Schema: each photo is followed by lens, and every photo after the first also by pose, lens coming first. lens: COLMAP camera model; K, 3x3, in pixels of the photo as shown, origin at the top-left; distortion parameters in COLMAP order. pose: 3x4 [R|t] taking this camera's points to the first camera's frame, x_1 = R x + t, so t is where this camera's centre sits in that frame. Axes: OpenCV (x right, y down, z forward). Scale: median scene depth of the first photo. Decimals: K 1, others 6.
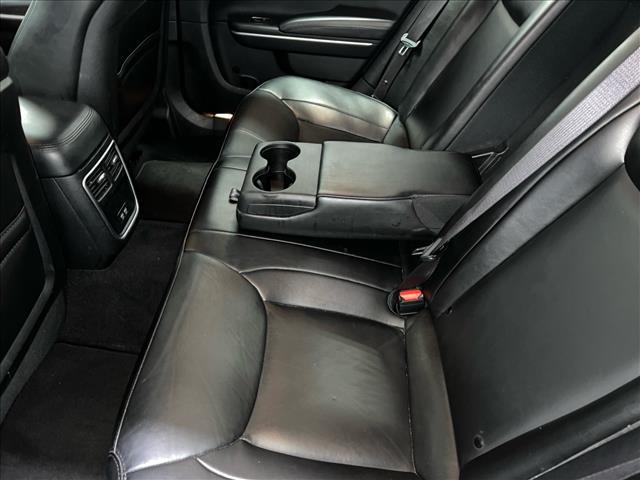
lens RADIAL K [[553.2, 0, 330.9], [0, 553.2, 235.8], [0, 0, 1]] dist [0.040996, -0.000245]
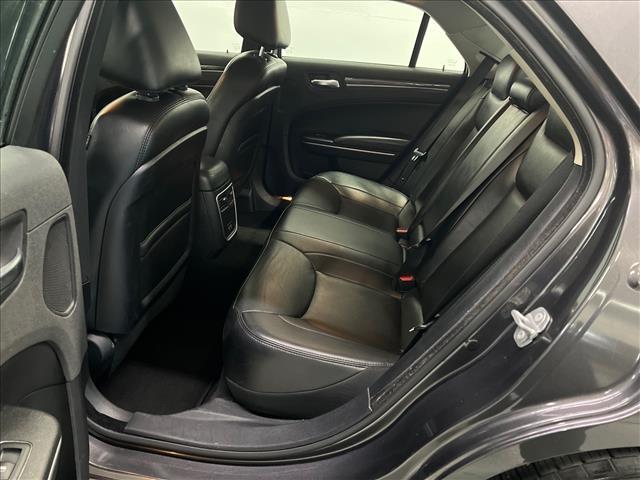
lens RADIAL K [[553.2, 0, 330.9], [0, 553.2, 235.8], [0, 0, 1]] dist [0.040996, -0.000245]
pose [[0.994995, 0.081927, -0.057204, 0.005795], [-0.094684, 0.955962, -0.277796, 0.297948], [0.031926, 0.281822, 0.958935, -0.378457]]
